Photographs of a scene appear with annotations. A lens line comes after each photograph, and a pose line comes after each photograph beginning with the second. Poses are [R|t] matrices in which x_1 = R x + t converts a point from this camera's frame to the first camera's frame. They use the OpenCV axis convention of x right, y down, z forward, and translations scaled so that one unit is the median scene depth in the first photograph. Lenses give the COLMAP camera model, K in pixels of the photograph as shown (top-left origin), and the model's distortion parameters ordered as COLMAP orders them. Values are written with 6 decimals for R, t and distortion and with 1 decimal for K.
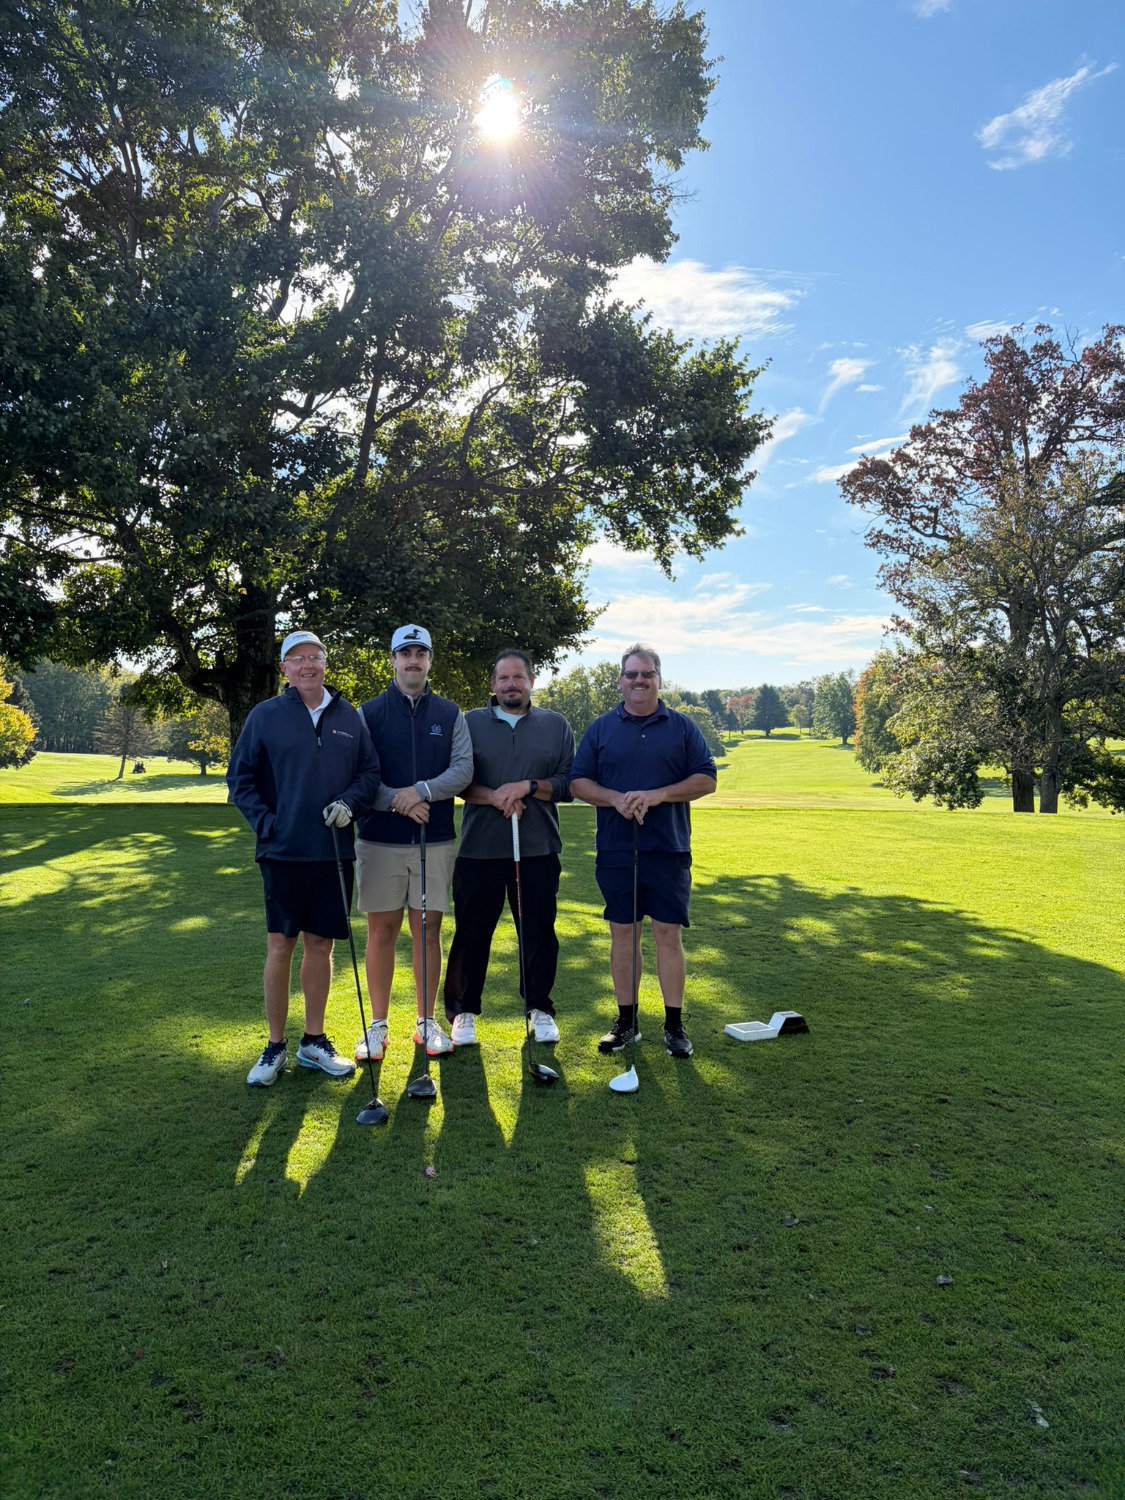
lens RADIAL K [[1117.1, 0, 555.6], [0, 1117.1, 755.0], [0, 0, 1]] dist [0.063497, -0.084367]
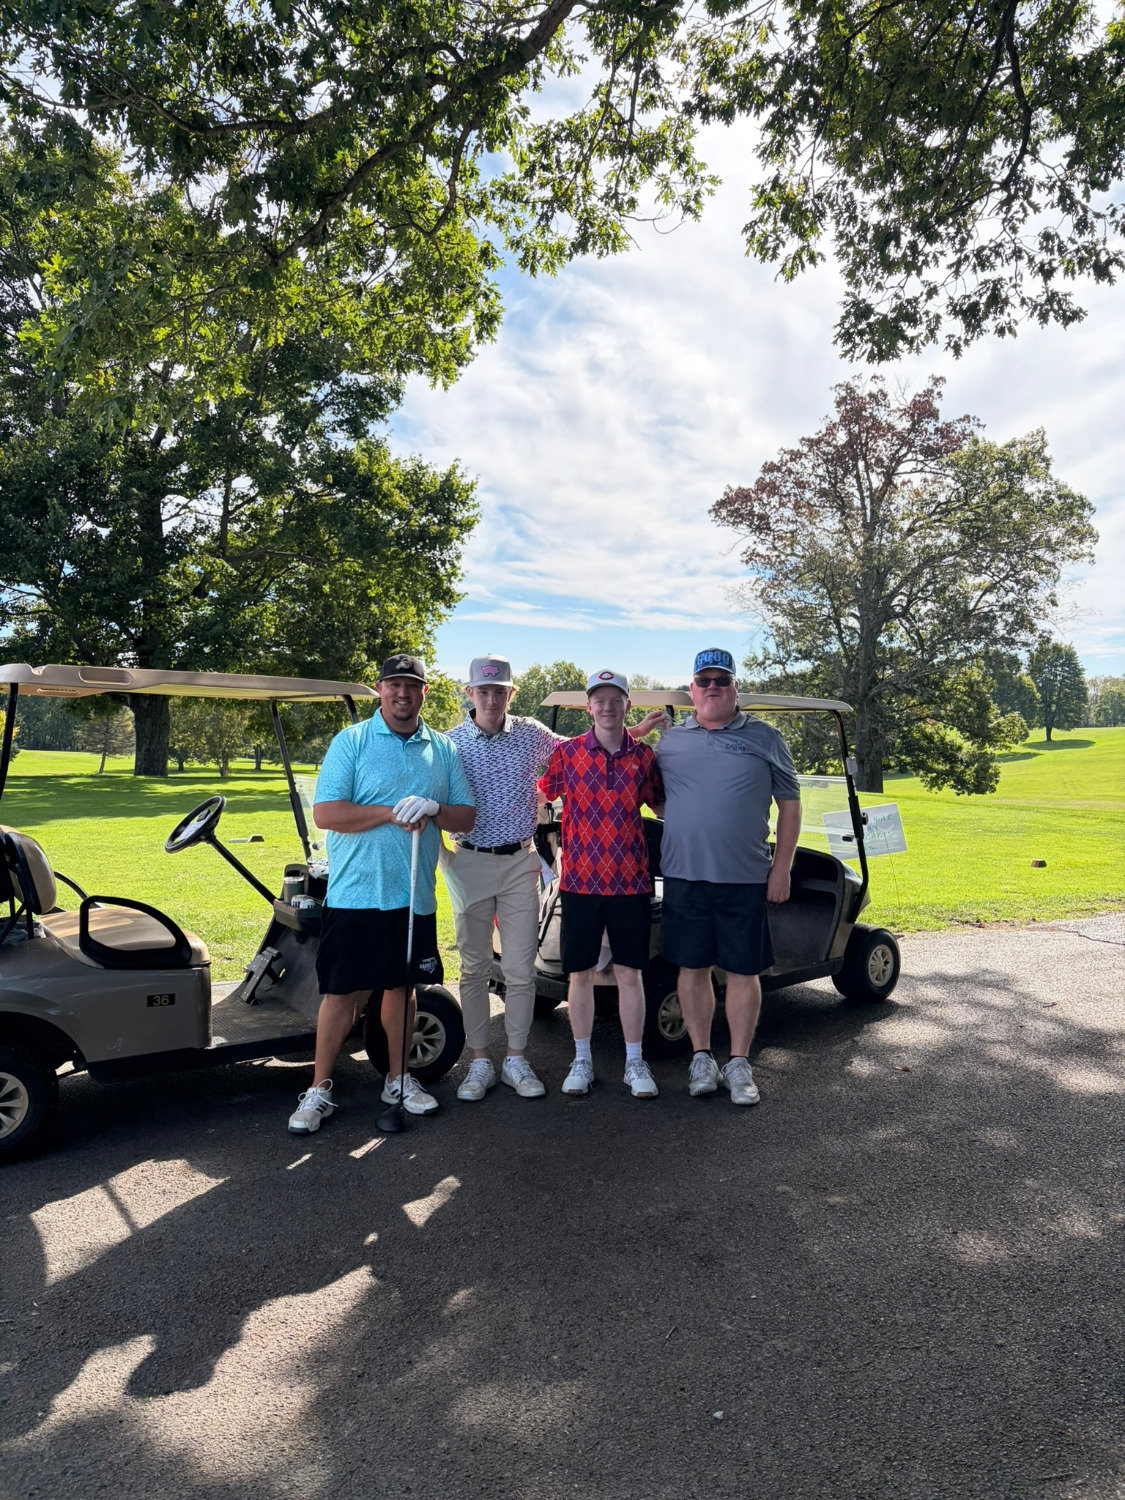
lens RADIAL K [[1144.4, 0, 573.2], [0, 1144.4, 794.4], [0, 0, 1]] dist [-0.031010, 0.032930]
pose [[0.999941, -0.008058, 0.007322, 0.100406], [0.007783, 0.999291, 0.036848, 0.005597], [-0.007614, -0.036788, 0.999294, -0.177510]]
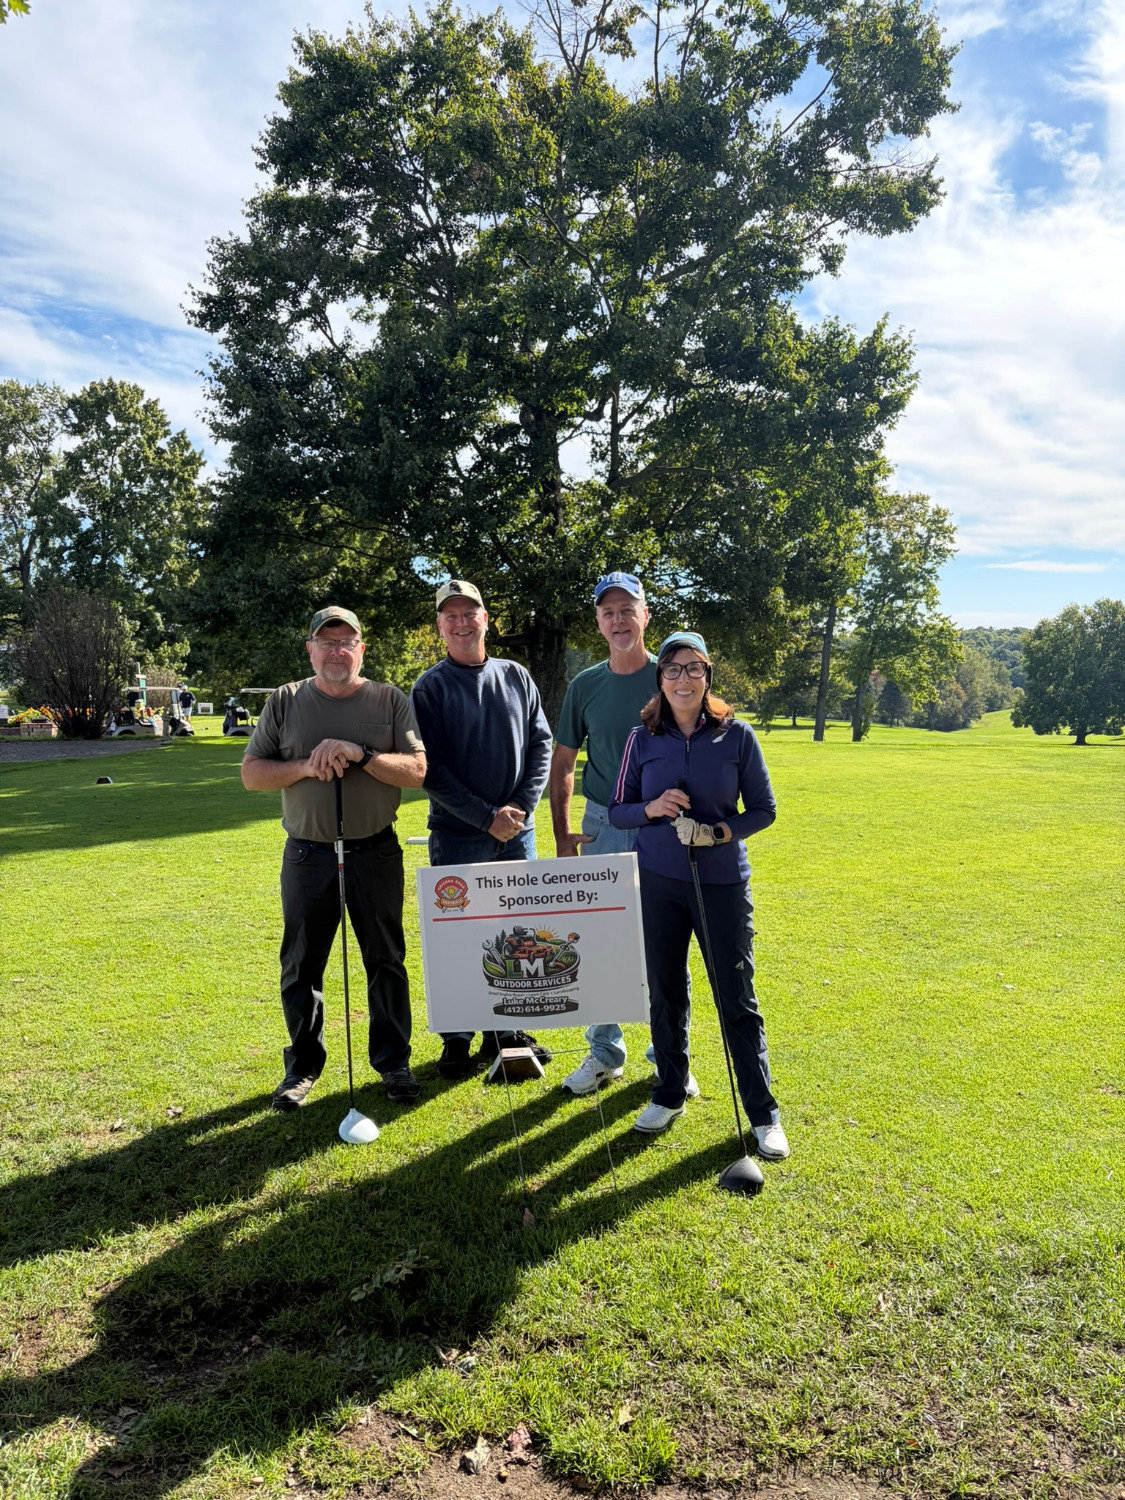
lens RADIAL K [[1117.1, 0, 555.6], [0, 1117.1, 755.0], [0, 0, 1]] dist [0.063497, -0.084367]
pose [[0.893150, 0.008505, -0.449678, 0.126773], [0.010195, 0.999181, 0.039149, 0.005727], [0.449642, -0.039550, 0.892333, -0.055660]]
